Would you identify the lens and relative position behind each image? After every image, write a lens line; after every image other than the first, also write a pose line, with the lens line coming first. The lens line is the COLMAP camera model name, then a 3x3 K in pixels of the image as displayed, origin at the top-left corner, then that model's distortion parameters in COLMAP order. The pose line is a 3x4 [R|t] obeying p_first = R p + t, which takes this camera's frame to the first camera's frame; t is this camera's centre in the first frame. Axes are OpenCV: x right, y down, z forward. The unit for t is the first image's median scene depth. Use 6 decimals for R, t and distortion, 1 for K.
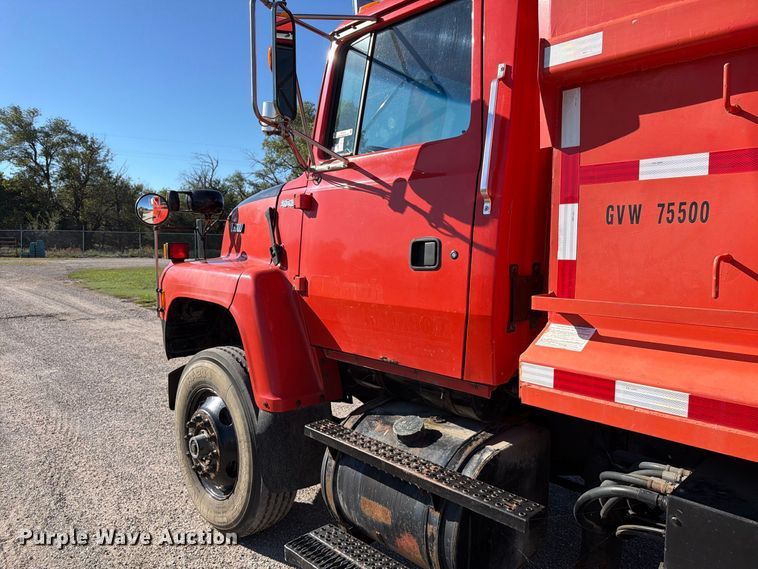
lens RADIAL K [[533.3, 0, 379.0], [0, 533.3, 284.5], [0, 0, 1]] dist [0.076919, -0.101059]
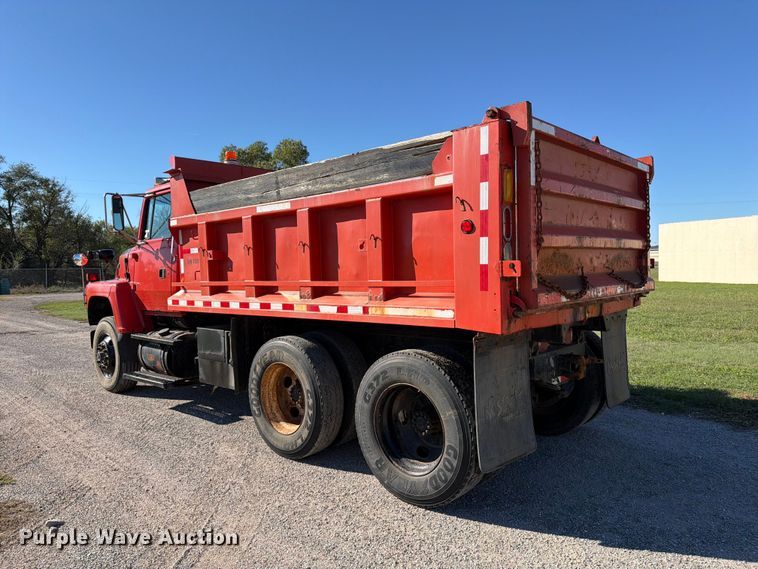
lens RADIAL K [[533.3, 0, 379.0], [0, 533.3, 284.5], [0, 0, 1]] dist [0.076919, -0.101059]
pose [[0.997753, -0.041594, 0.052530, 0.893173], [0.043974, 0.998020, -0.044981, 0.156280], [-0.050555, 0.047190, 0.997606, -1.678055]]
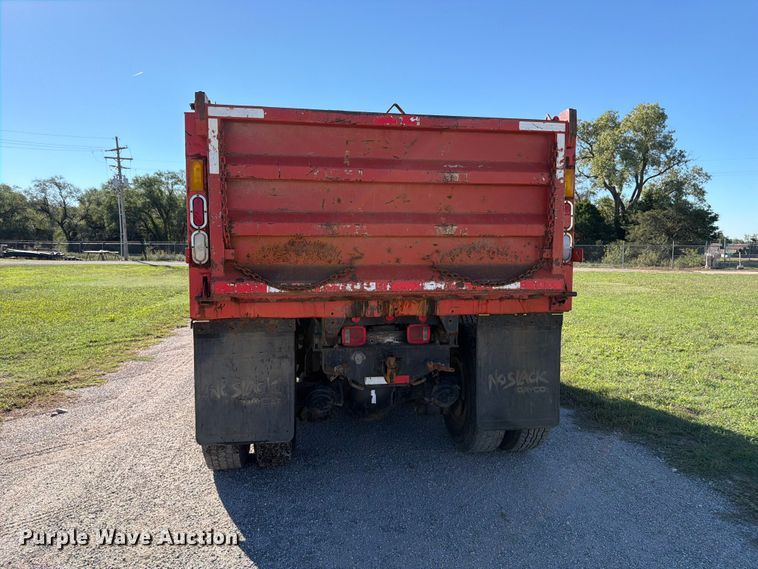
lens RADIAL K [[533.3, 0, 379.0], [0, 533.3, 284.5], [0, 0, 1]] dist [0.076919, -0.101059]
pose [[0.822444, 0.025597, -0.568269, 2.268513], [-0.035378, 0.999355, -0.006187, 0.140304], [0.567744, 0.025193, 0.822819, -1.297120]]
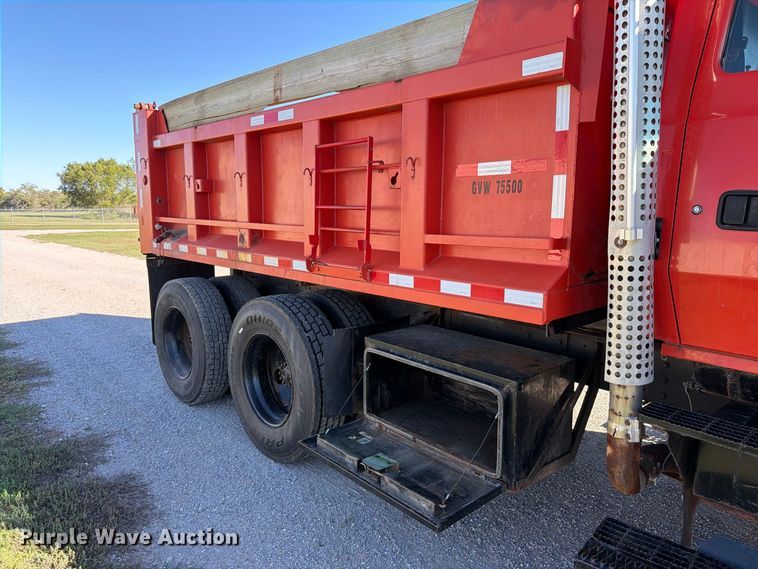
lens RADIAL K [[533.3, 0, 379.0], [0, 533.3, 284.5], [0, 0, 1]] dist [0.076919, -0.101059]
pose [[-0.999460, -0.020035, 0.026059, 1.036734], [-0.013725, 0.974721, 0.223005, -0.134610], [-0.029869, 0.222526, -0.974469, 1.912601]]
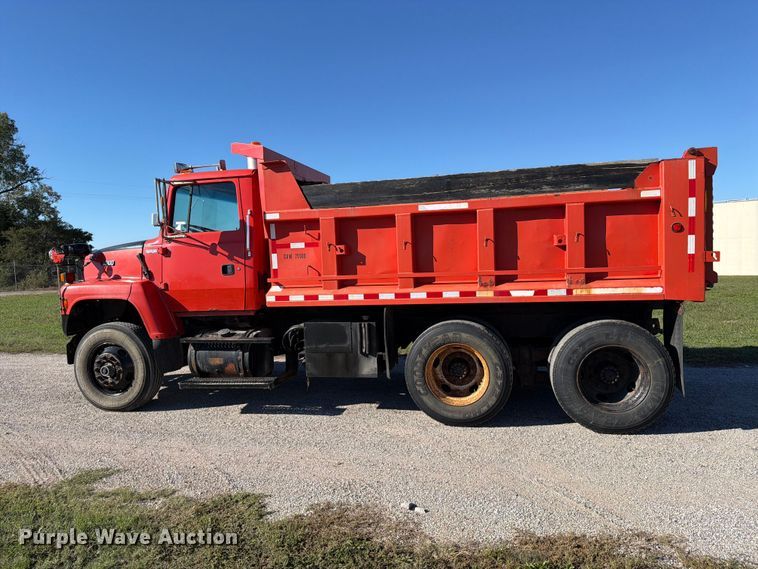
lens RADIAL K [[533.3, 0, 379.0], [0, 533.3, 284.5], [0, 0, 1]] dist [0.076919, -0.101059]
pose [[0.843838, -0.072718, 0.531648, -0.588714], [0.089453, 0.995974, -0.005754, 0.087224], [-0.529090, 0.052413, 0.846946, -1.450033]]
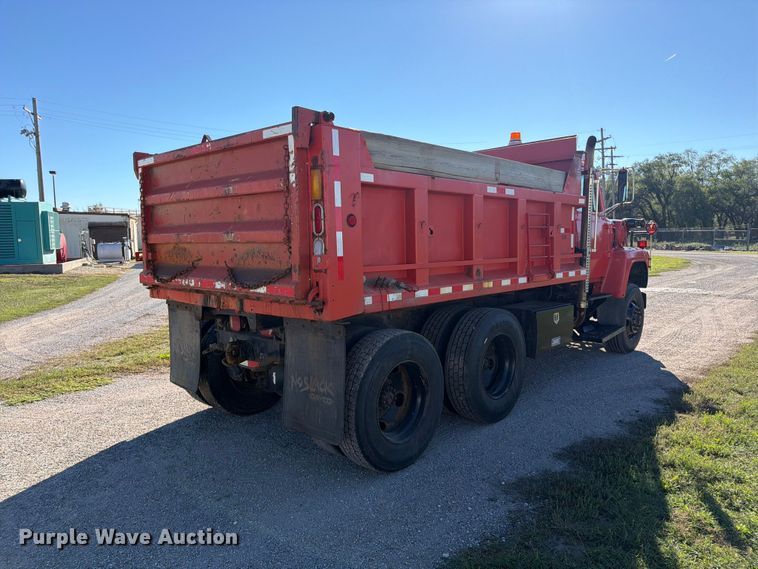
lens RADIAL K [[533.3, 0, 379.0], [0, 533.3, 284.5], [0, 0, 1]] dist [0.076919, -0.101059]
pose [[0.051925, 0.071728, -0.996072, 3.159613], [-0.067073, 0.995416, 0.068184, -0.001457], [0.996396, 0.063269, 0.056498, 0.171815]]
